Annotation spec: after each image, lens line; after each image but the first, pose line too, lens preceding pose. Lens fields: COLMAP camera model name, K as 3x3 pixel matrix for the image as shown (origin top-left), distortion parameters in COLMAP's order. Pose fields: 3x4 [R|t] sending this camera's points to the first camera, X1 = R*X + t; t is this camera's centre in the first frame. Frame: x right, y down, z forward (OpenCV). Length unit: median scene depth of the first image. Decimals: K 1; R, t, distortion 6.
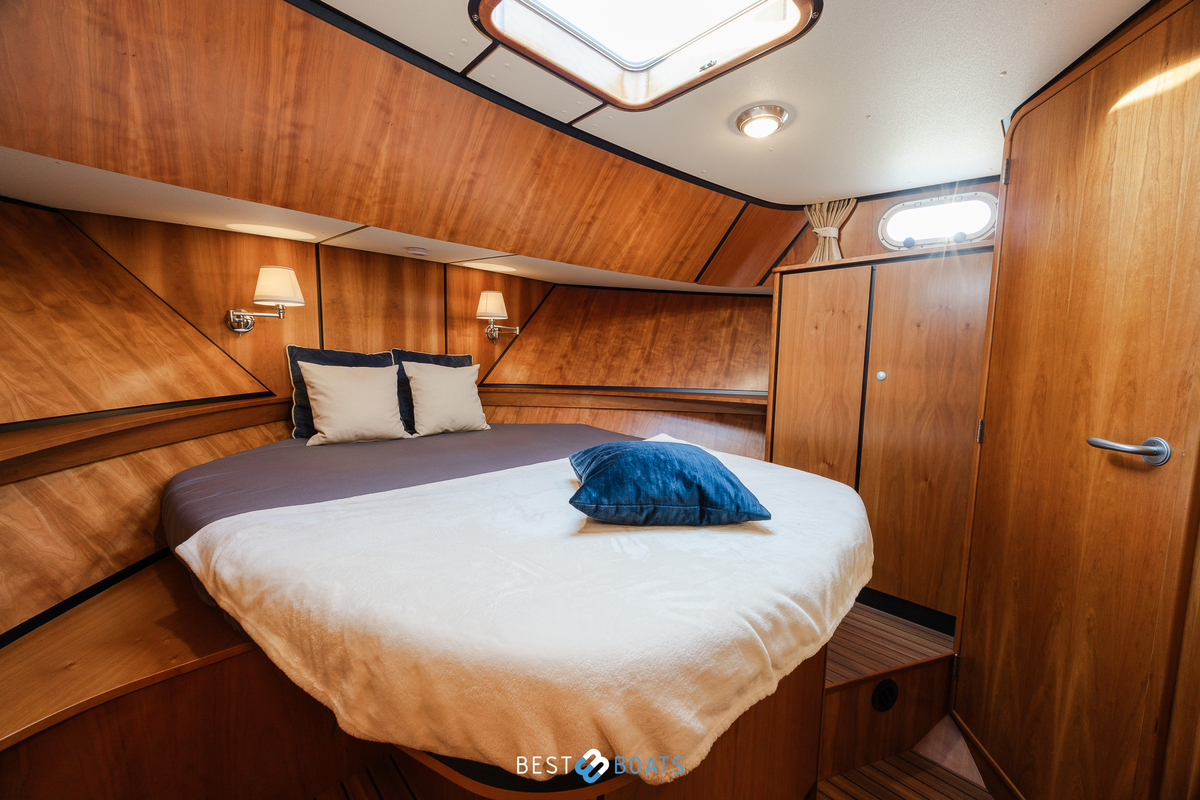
lens RADIAL K [[460.1, 0, 601.1], [0, 460.1, 402.0], [0, 0, 1]] dist [-0.000593, 0.000119]
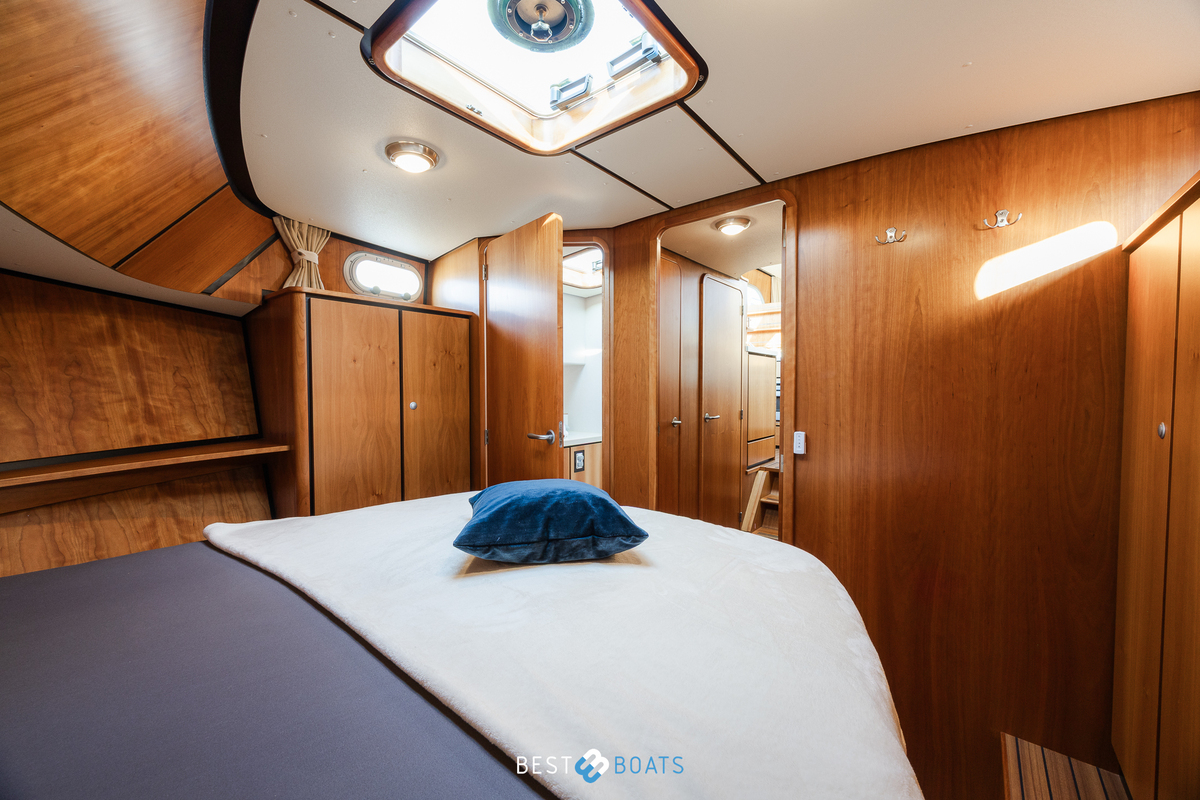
lens RADIAL K [[460.1, 0, 601.1], [0, 460.1, 402.0], [0, 0, 1]] dist [-0.000593, 0.000119]
pose [[-0.114713, -0.054541, 0.991900, -0.555455], [0.097283, 0.993075, 0.065857, -0.087835], [-0.988624, 0.104050, -0.108613, 0.596432]]
